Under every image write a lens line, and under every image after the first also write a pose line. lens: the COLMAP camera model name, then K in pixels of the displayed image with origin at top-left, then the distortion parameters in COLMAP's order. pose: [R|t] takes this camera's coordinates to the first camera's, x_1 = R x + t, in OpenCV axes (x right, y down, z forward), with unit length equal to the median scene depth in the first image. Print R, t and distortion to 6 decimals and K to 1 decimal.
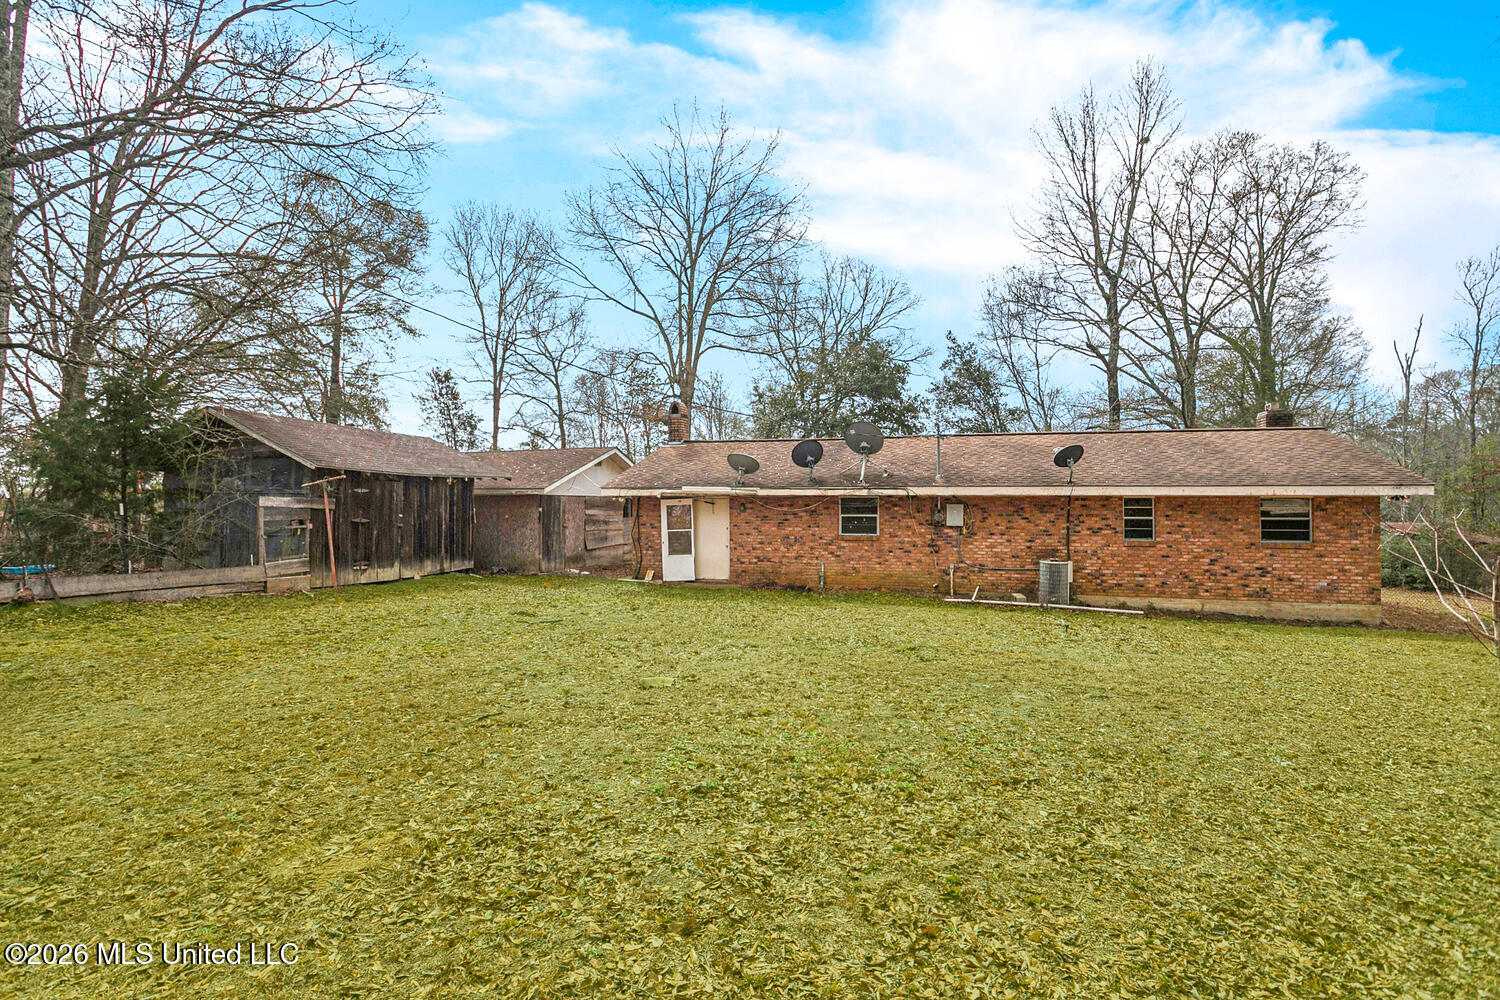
lens RADIAL K [[798.0, 0, 747.5], [0, 798.0, 500.7], [0, 0, 1]] dist [0.001808, 0.000021]
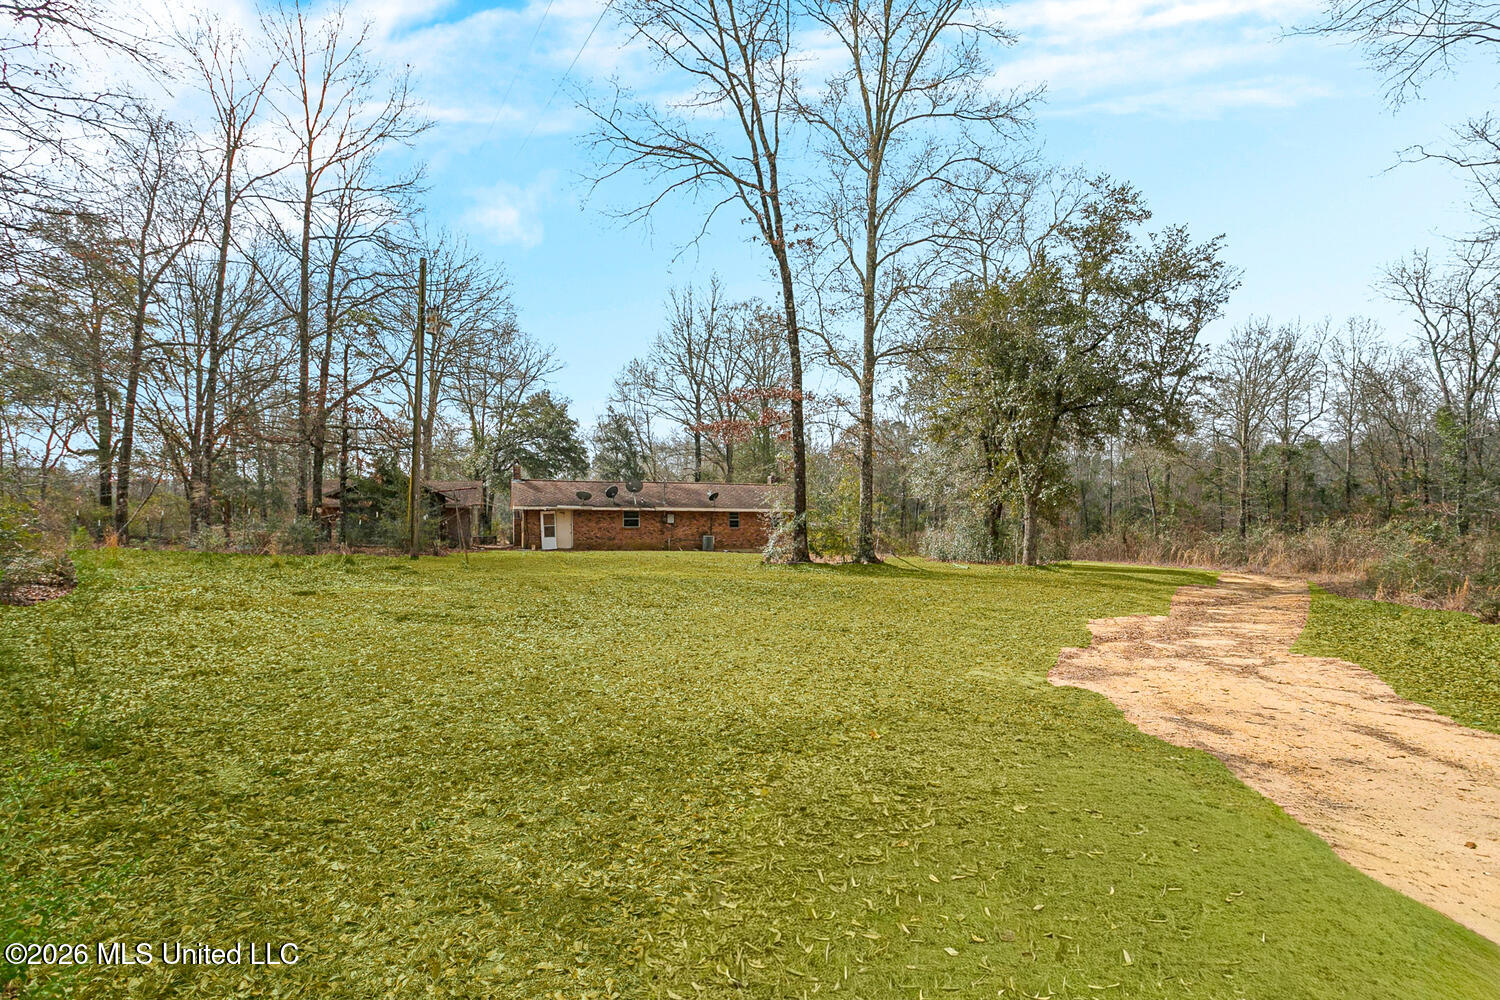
lens RADIAL K [[798.0, 0, 750.2], [0, 798.0, 500.9], [0, 0, 1]] dist [0.001808, 0.000021]
pose [[0.849682, 0.010775, 0.527185, -0.828839], [-0.005163, 0.999913, -0.012116, -0.008230], [-0.527270, 0.007573, 0.849664, -1.230673]]
